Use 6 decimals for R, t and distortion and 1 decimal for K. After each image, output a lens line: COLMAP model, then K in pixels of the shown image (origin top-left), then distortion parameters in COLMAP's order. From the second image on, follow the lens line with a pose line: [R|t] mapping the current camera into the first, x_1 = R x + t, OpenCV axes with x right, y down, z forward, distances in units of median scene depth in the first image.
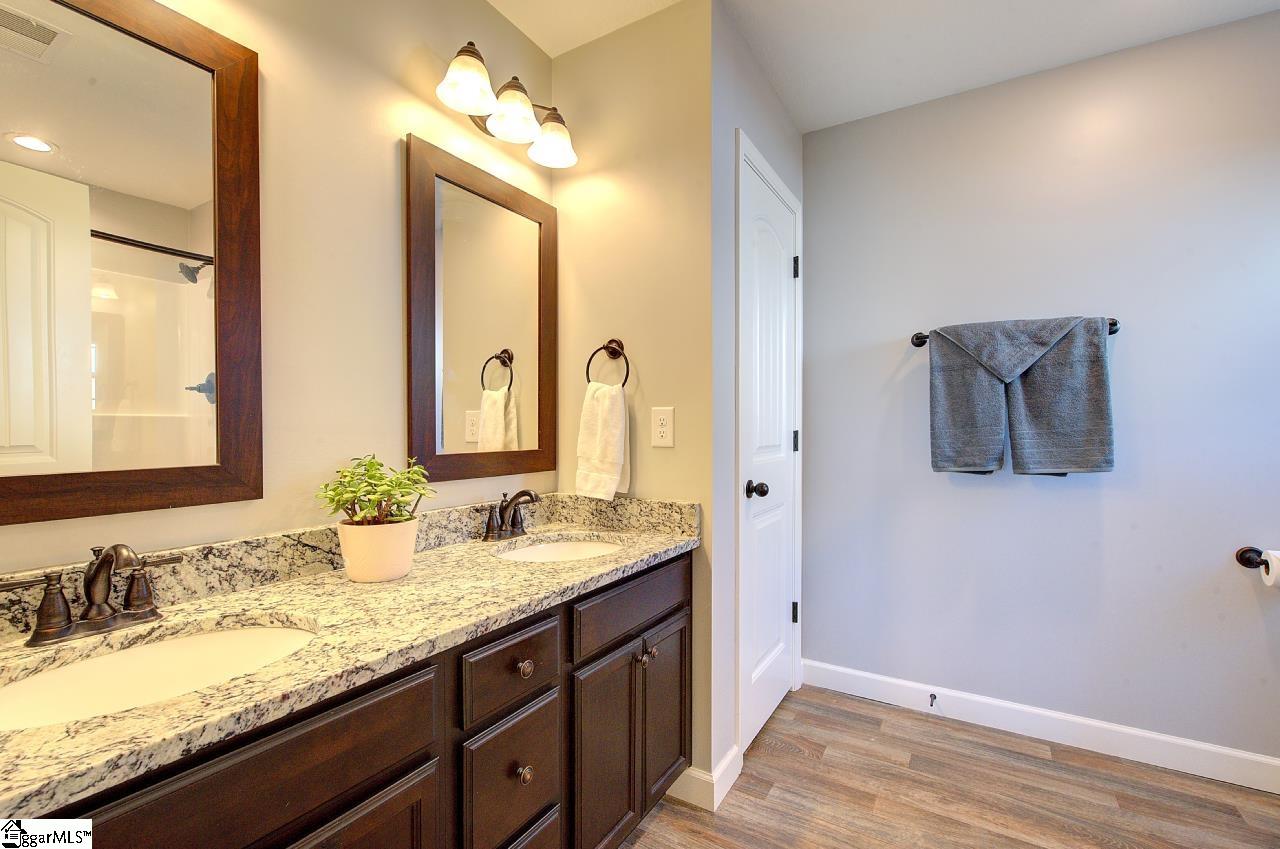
lens RADIAL K [[547.5, 0, 650.5], [0, 547.5, 435.6], [0, 0, 1]] dist [0.002752, 0.000079]
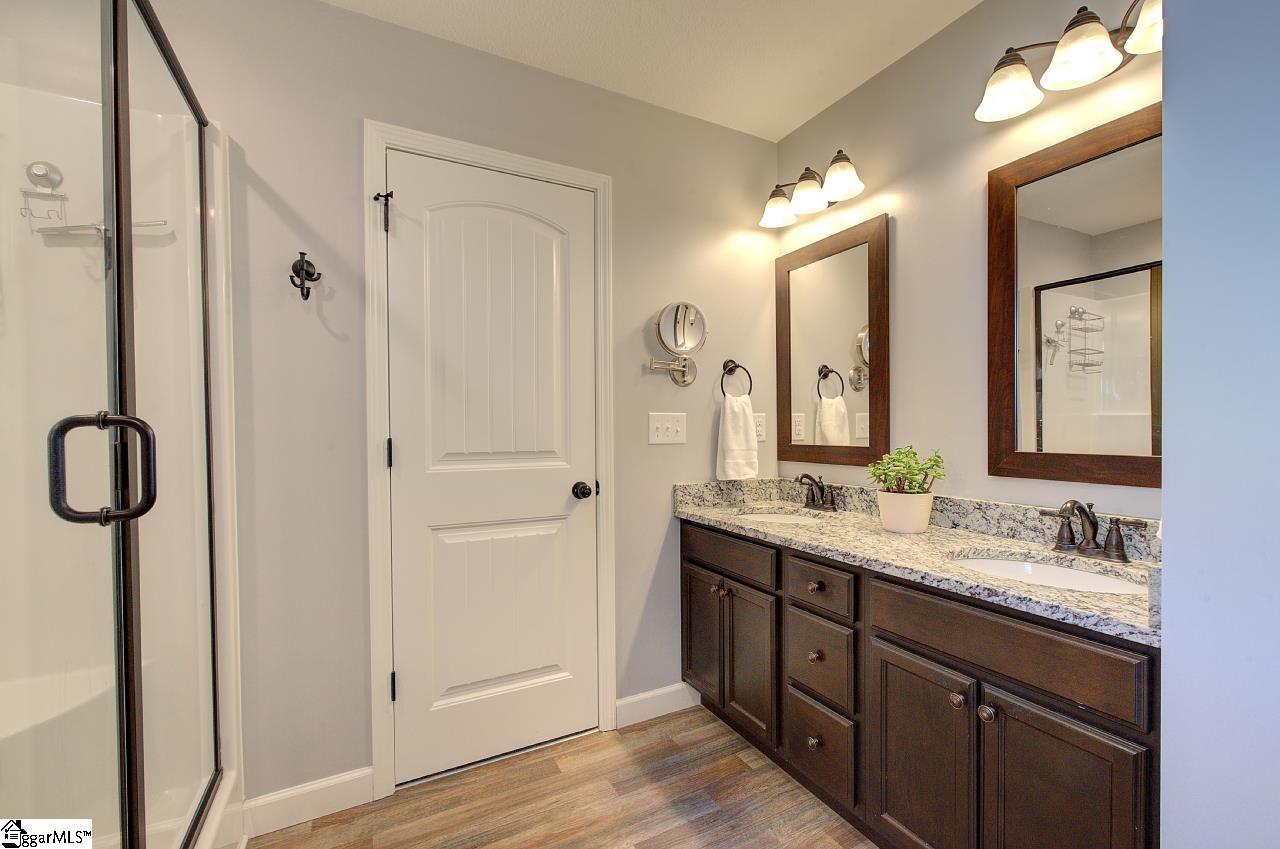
lens RADIAL K [[547.5, 0, 644.0], [0, 547.5, 426.4], [0, 0, 1]] dist [0.002752, 0.000079]
pose [[-0.502948, 0.004654, -0.864304, 1.038318], [-0.002048, 0.999976, 0.006577, -0.022311], [0.864314, 0.005078, -0.502927, 1.072955]]
